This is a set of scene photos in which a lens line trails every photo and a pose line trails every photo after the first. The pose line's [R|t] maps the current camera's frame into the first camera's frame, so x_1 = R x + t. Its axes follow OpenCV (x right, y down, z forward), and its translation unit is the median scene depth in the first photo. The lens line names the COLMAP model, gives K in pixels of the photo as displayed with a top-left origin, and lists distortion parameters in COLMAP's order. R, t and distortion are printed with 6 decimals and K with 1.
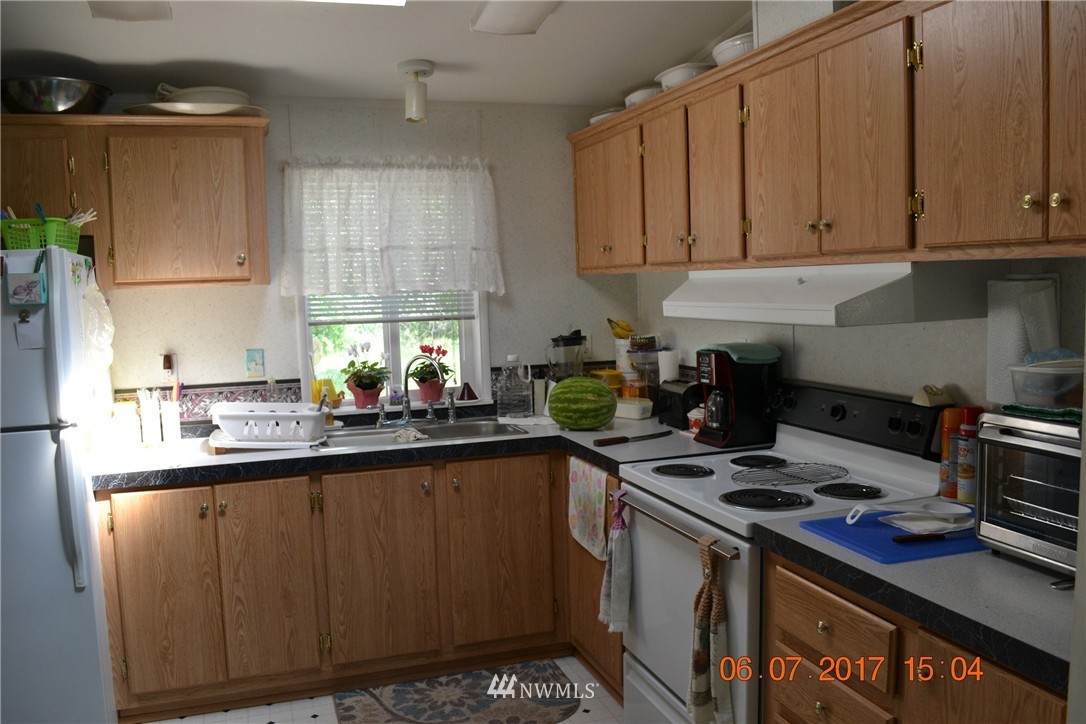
lens RADIAL K [[862.6, 0, 543.0], [0, 862.6, 362.0], [0, 0, 1]] dist [-0.078056, 0.003759]
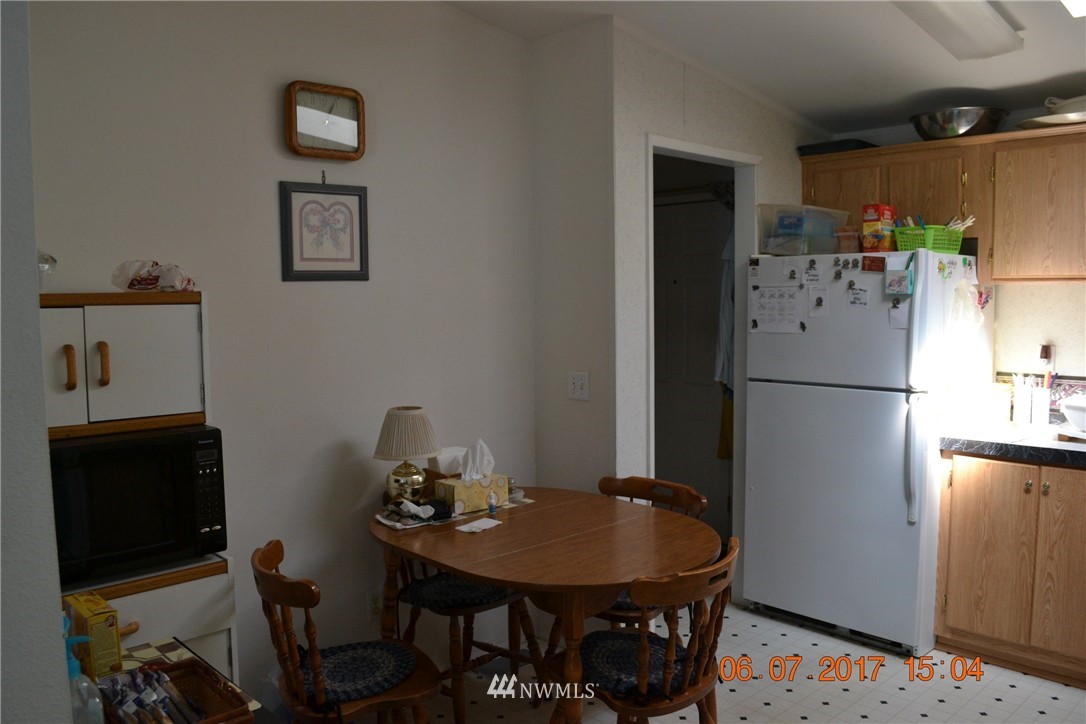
lens RADIAL K [[862.6, 0, 543.0], [0, 862.6, 362.0], [0, 0, 1]] dist [-0.078056, 0.003759]
pose [[0.412452, 0.096557, -0.905848, 0.307264], [-0.086399, 0.994031, 0.066618, -0.003977], [0.906873, 0.050787, 0.418332, -0.035887]]
